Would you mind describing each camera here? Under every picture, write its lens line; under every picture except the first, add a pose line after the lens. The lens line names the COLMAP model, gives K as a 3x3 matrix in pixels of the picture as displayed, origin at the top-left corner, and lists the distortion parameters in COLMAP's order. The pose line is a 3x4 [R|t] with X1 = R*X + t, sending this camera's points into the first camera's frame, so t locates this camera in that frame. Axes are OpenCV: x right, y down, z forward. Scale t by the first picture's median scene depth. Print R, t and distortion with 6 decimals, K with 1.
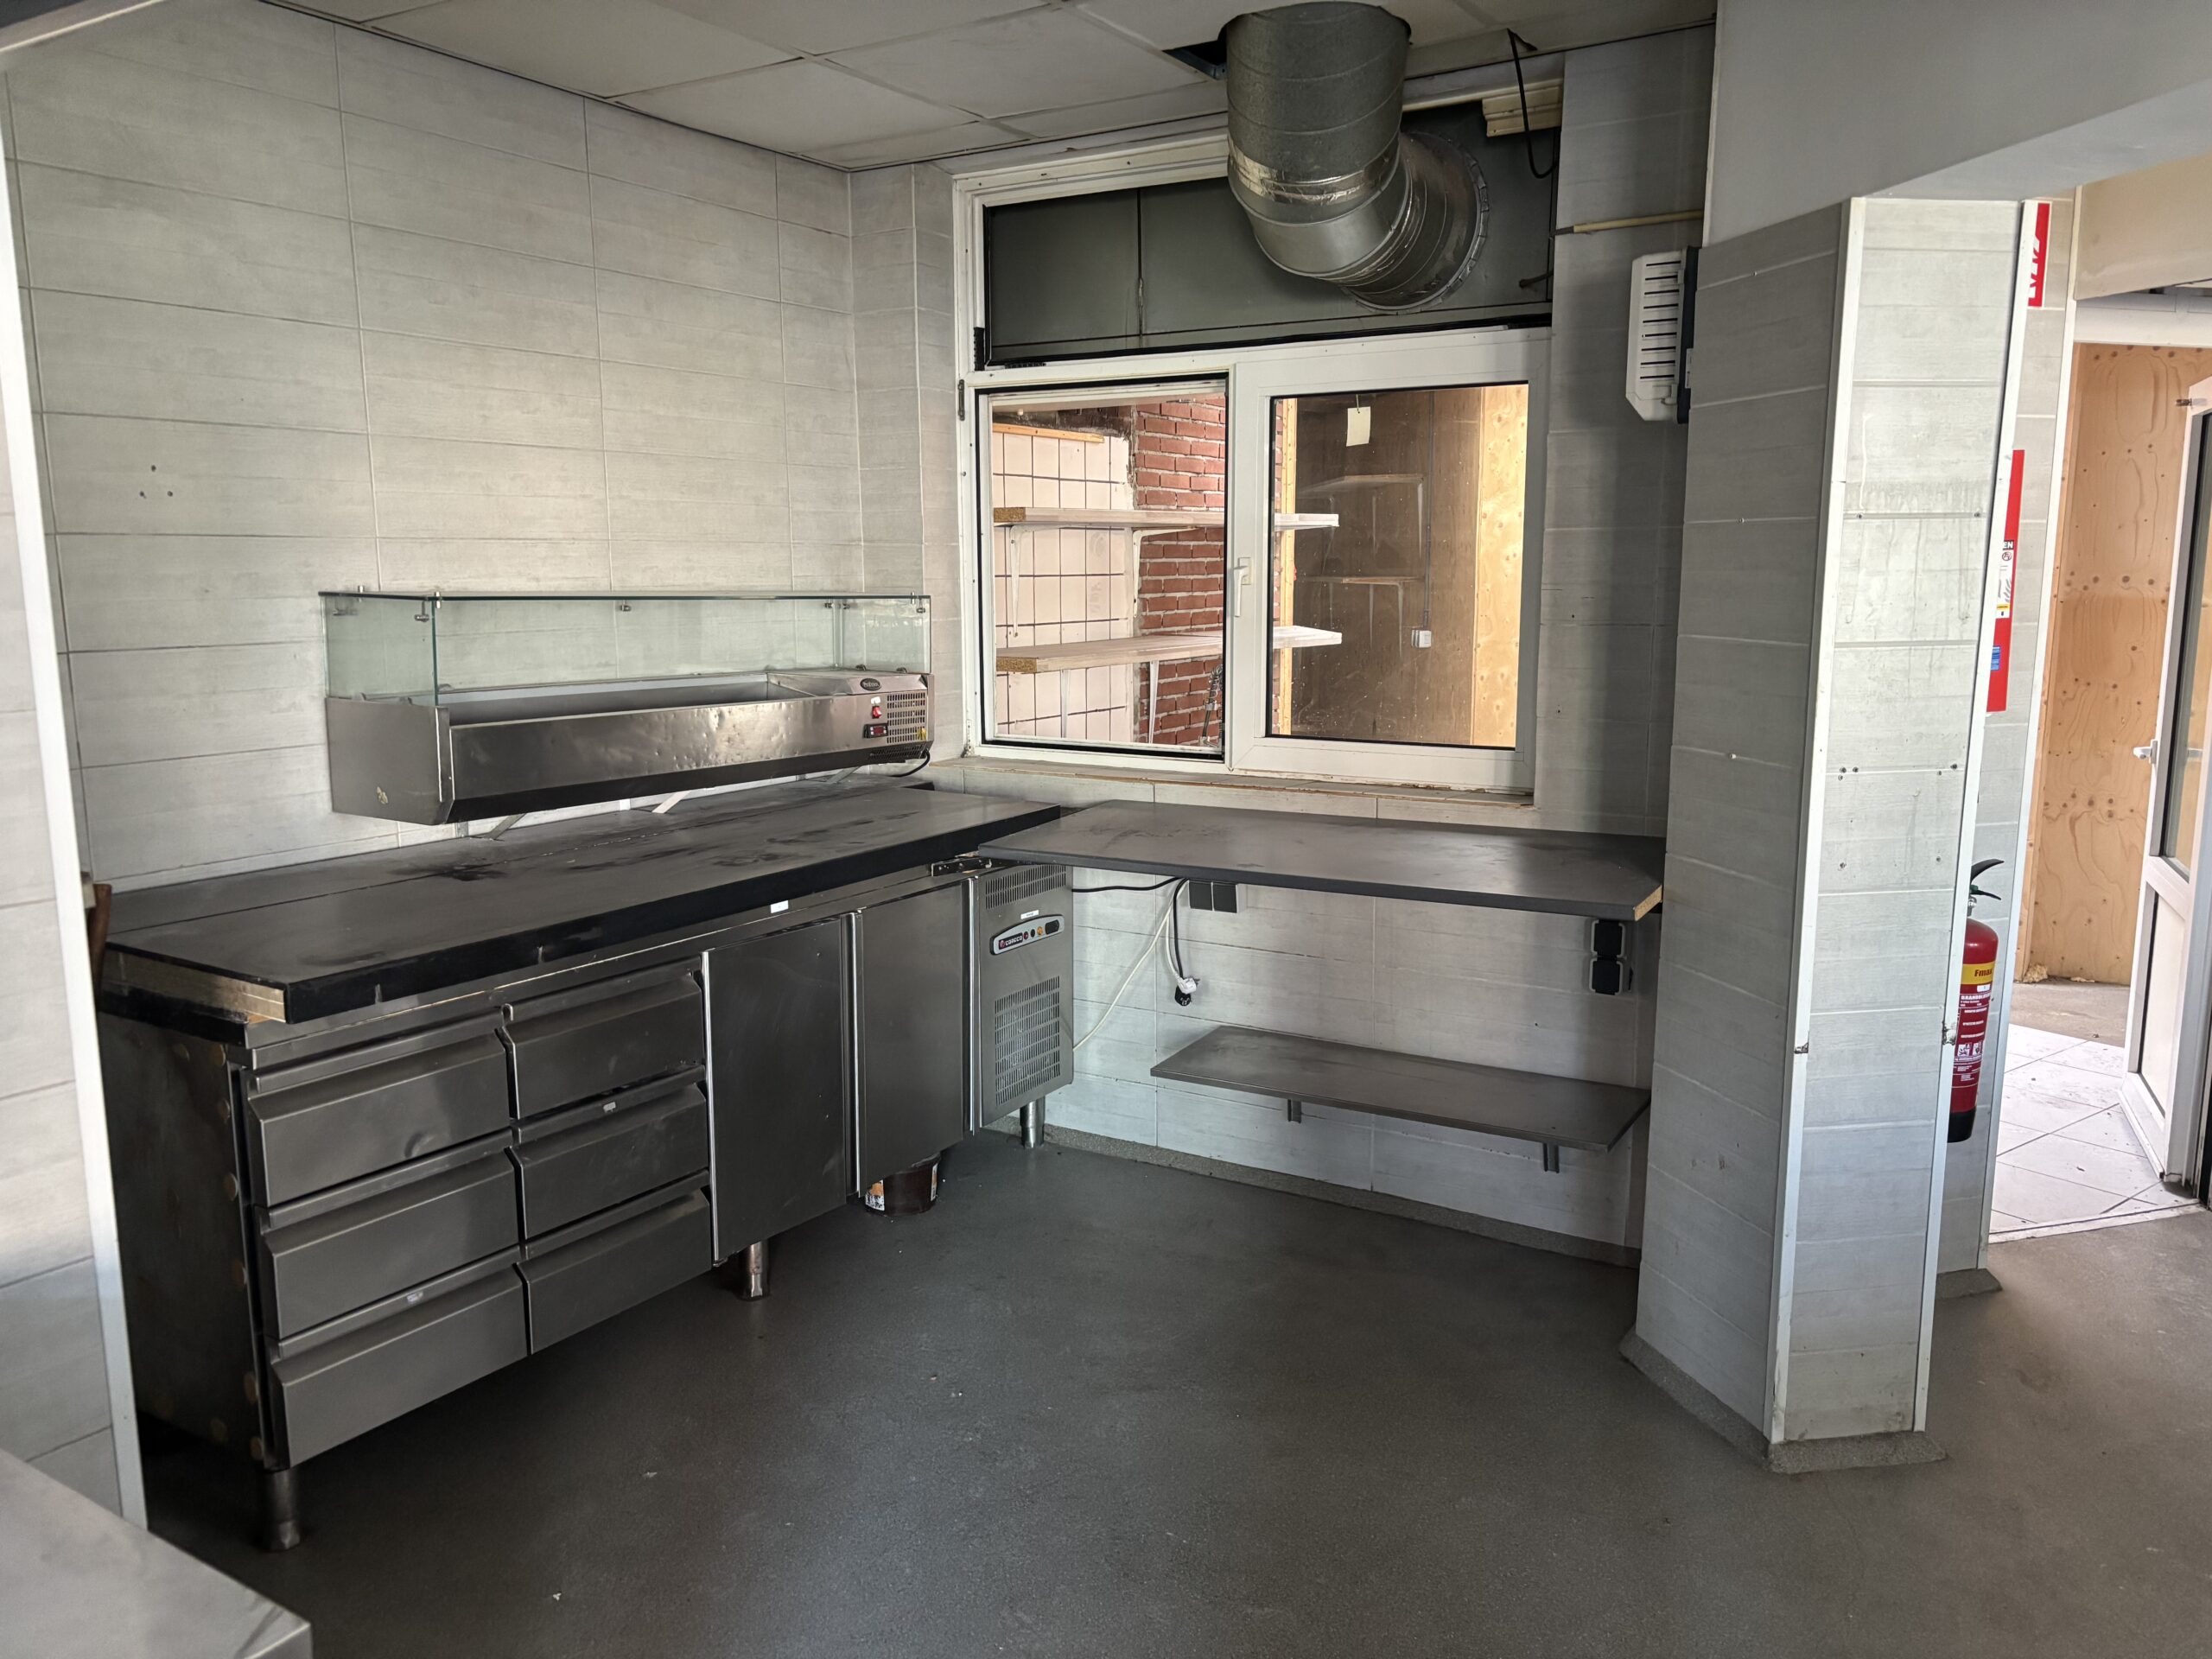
lens RADIAL K [[1685.1, 0, 1089.3], [0, 1685.1, 844.2], [0, 0, 1]] dist [0.209508, -0.564866]
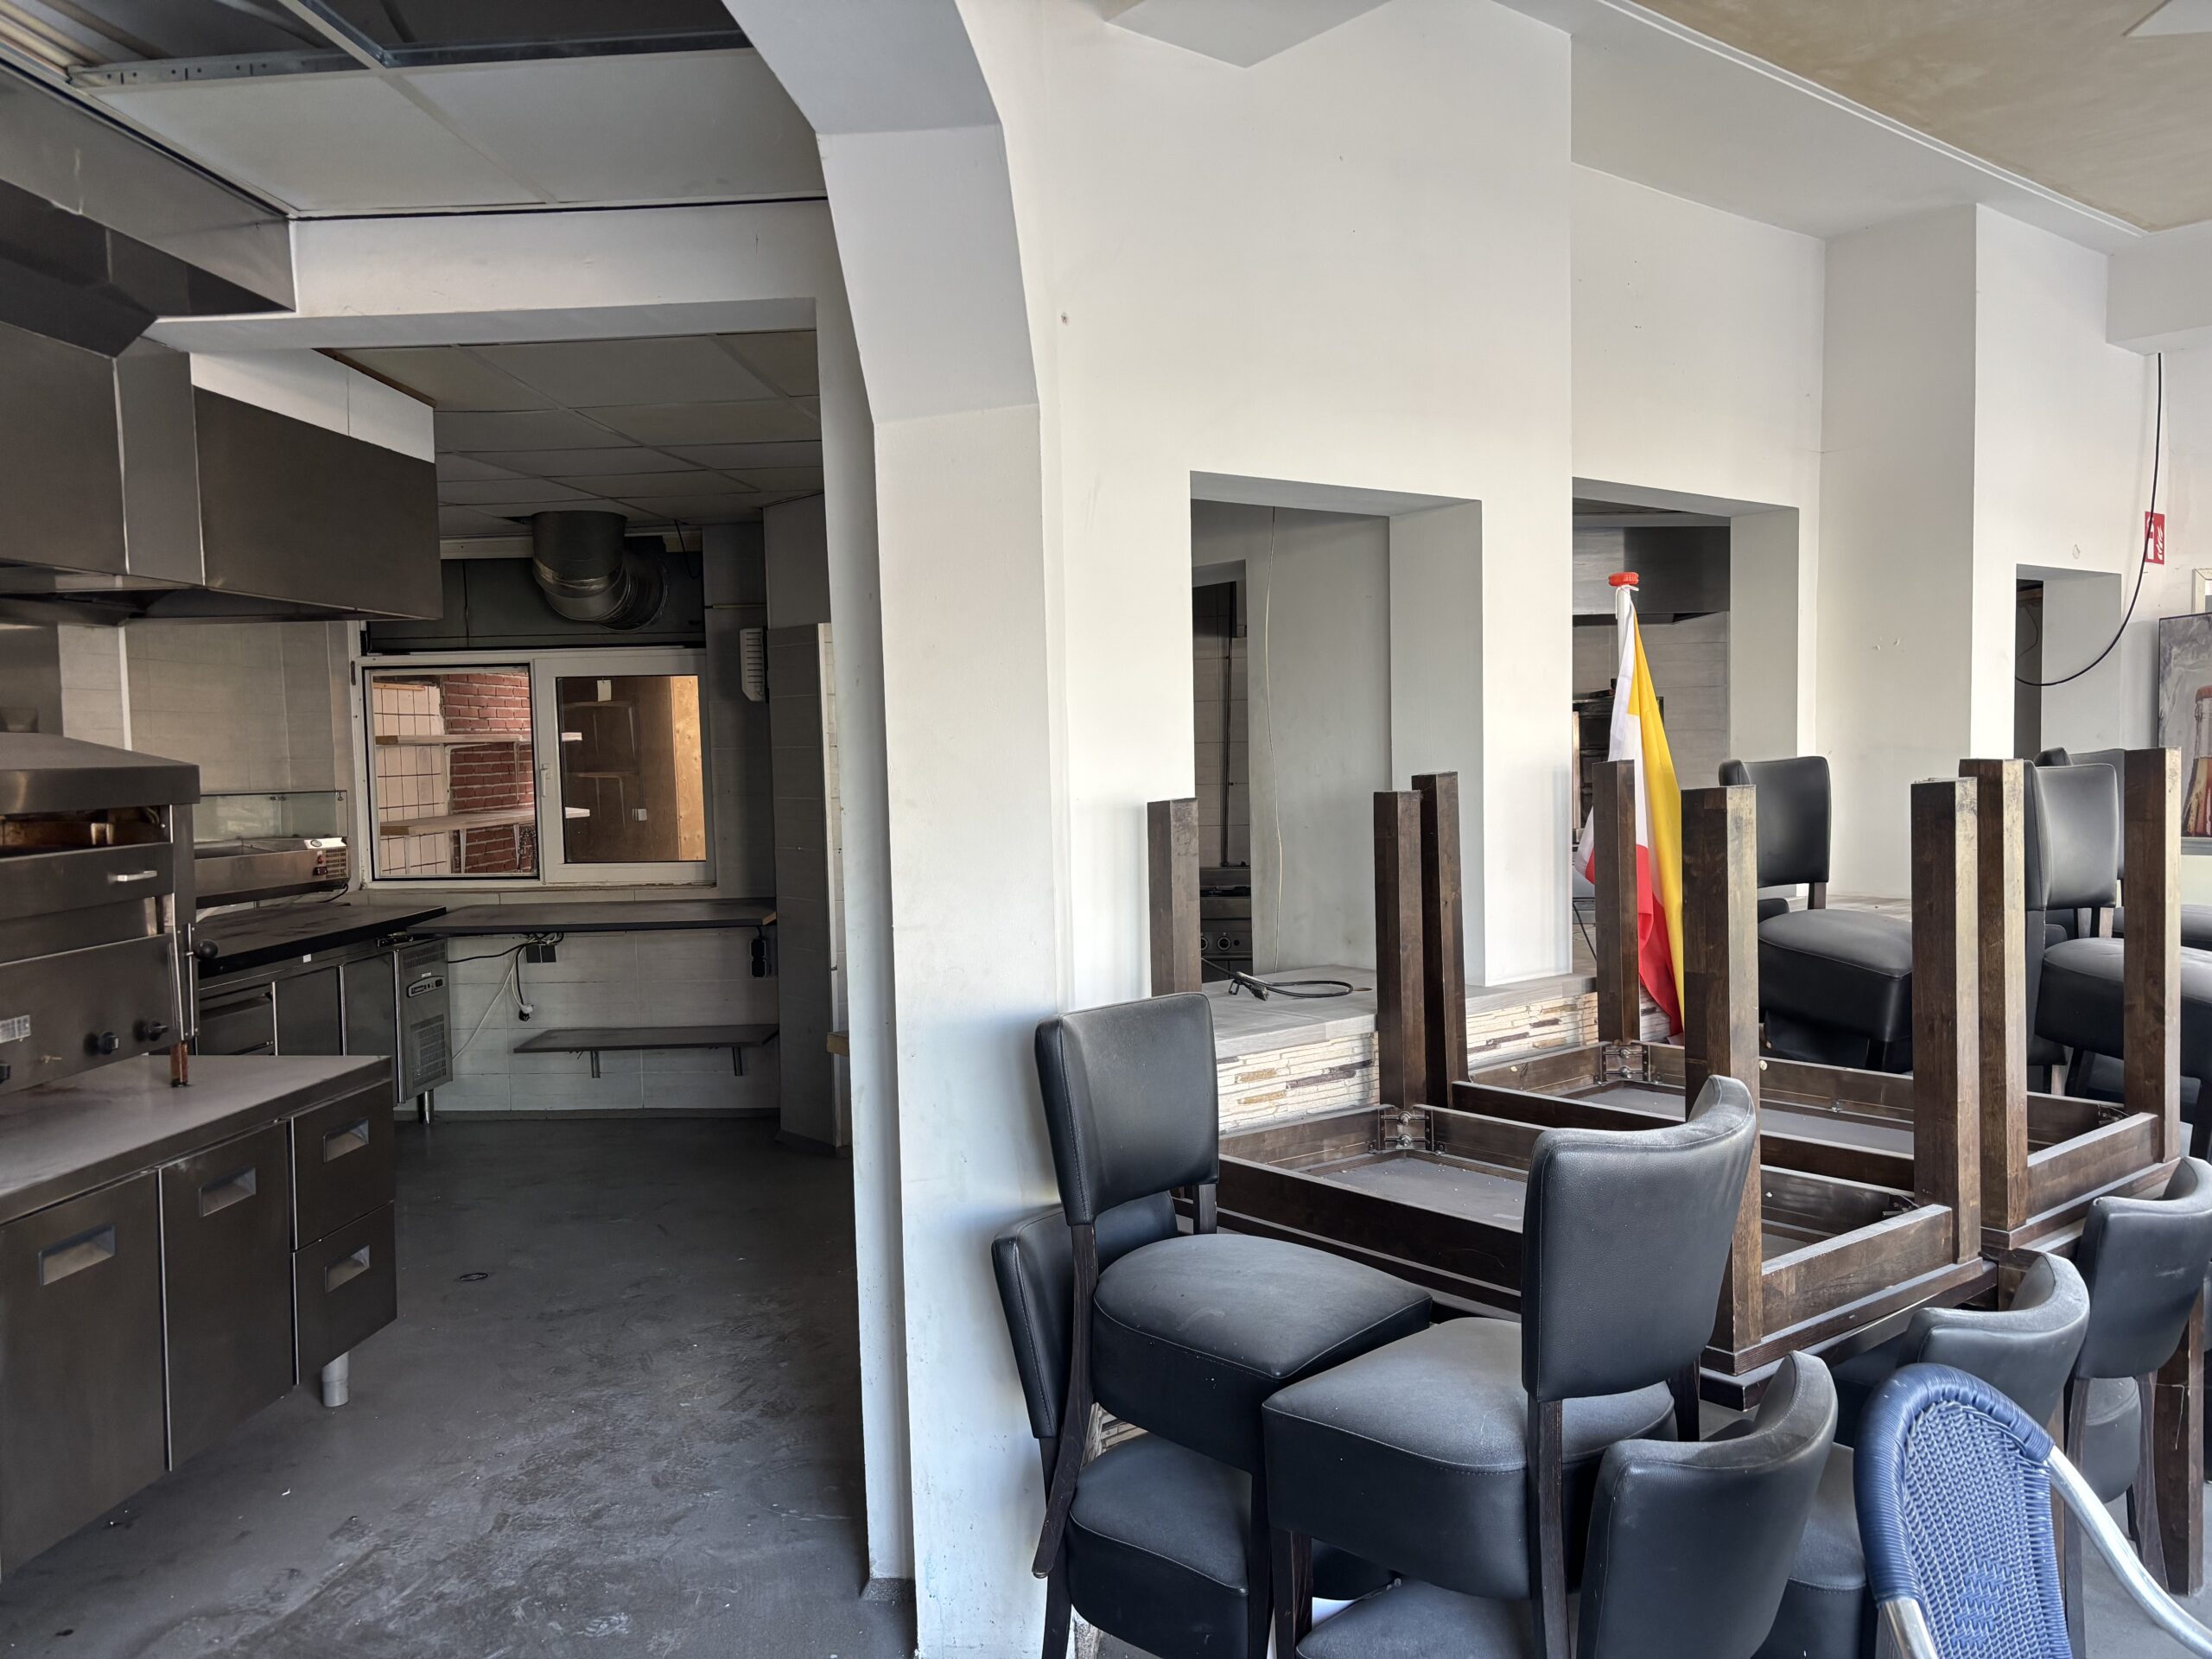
lens RADIAL K [[1657.9, 0, 1097.9], [0, 1657.9, 831.8], [0, 0, 1]] dist [0.069094, -0.079140]
pose [[0.890472, -0.041958, 0.453100, -0.180482], [0.094621, 0.991048, -0.094185, 0.115563], [-0.445092, 0.126742, 0.886470, -0.760409]]
